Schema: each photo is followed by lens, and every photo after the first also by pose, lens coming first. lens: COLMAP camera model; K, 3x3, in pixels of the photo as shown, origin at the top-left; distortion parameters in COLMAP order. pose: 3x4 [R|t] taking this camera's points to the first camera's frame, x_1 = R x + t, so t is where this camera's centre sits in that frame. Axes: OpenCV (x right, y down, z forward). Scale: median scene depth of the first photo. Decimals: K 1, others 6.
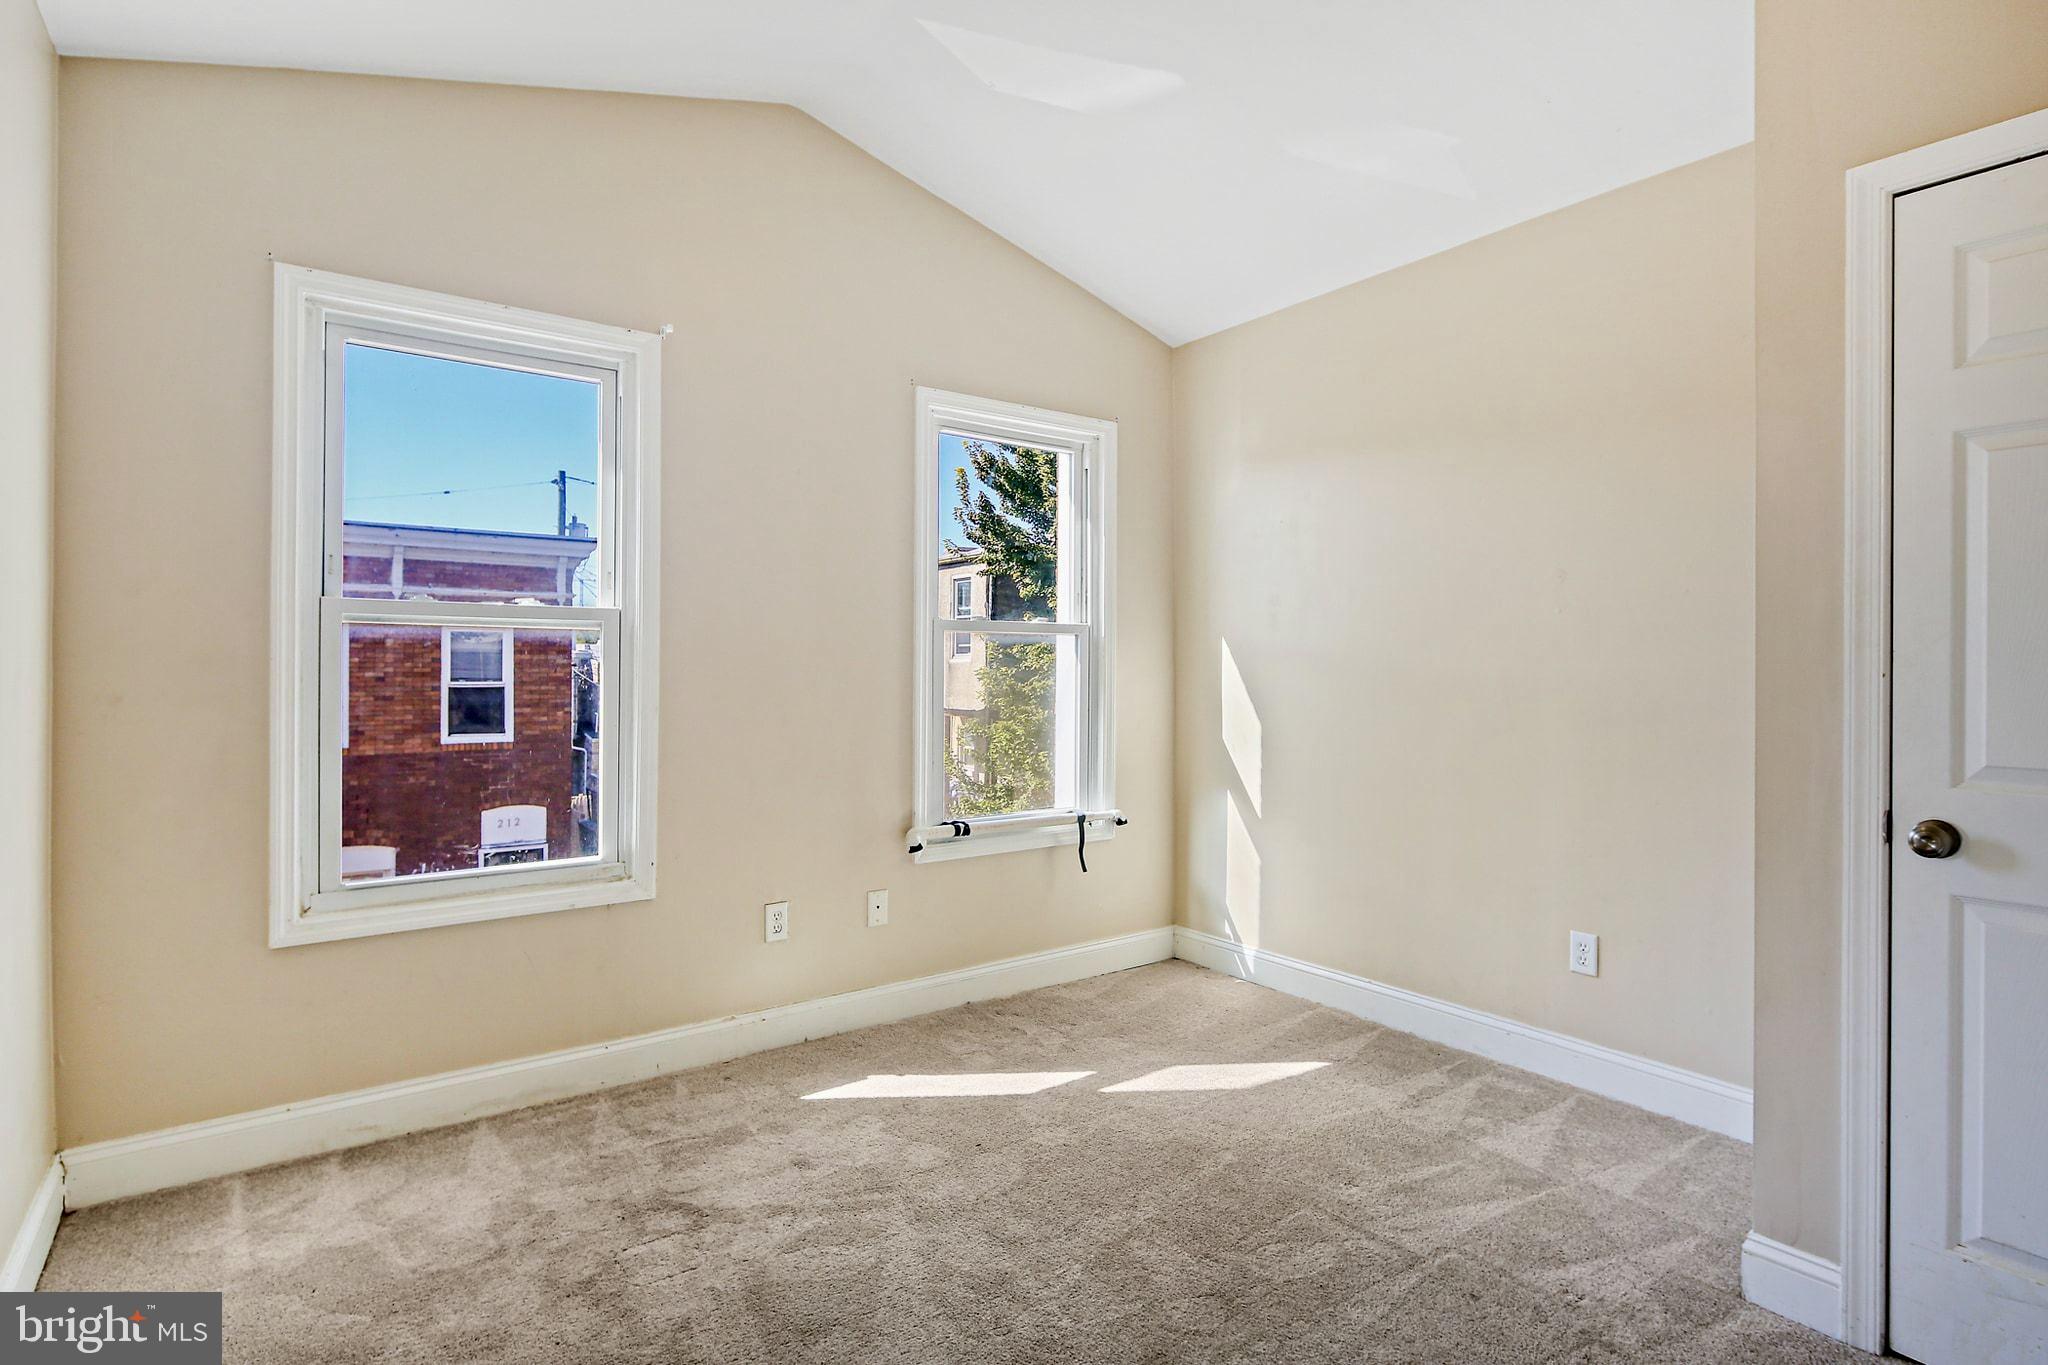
lens RADIAL K [[1002.3, 0, 1020.1], [0, 1002.3, 664.8], [0, 0, 1]] dist [0.001063, -0.000718]
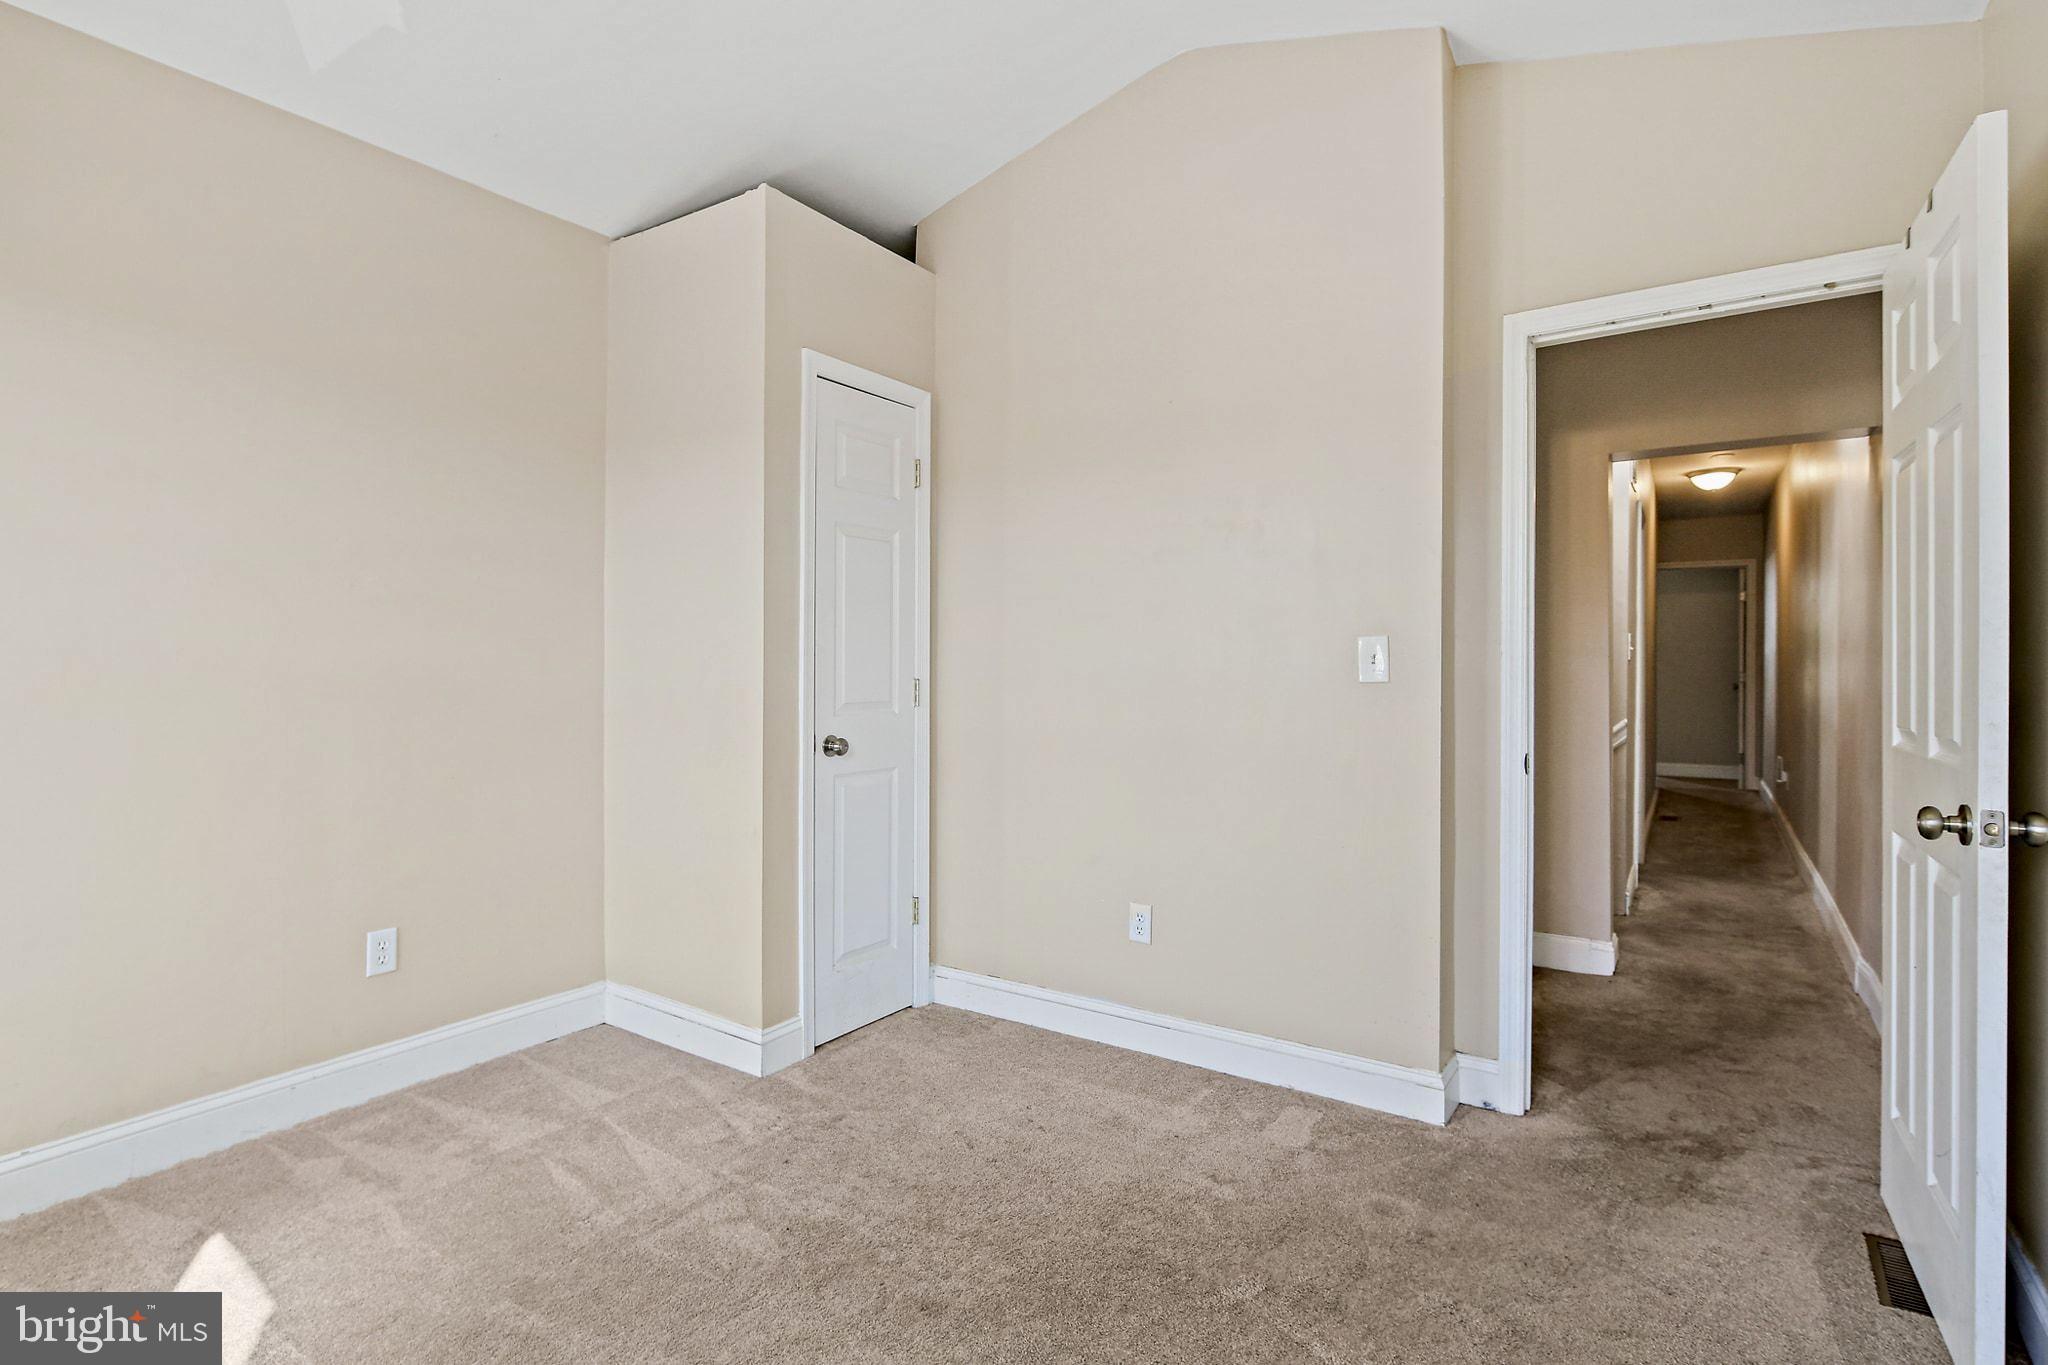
lens RADIAL K [[1002.3, 0, 1020.1], [0, 1002.3, 664.8], [0, 0, 1]] dist [0.001063, -0.000718]
pose [[-0.342189, -0.007267, 0.939603, -0.568352], [-0.007512, 0.999959, 0.004998, 0.011499], [-0.939601, -0.005348, -0.342230, 0.831965]]
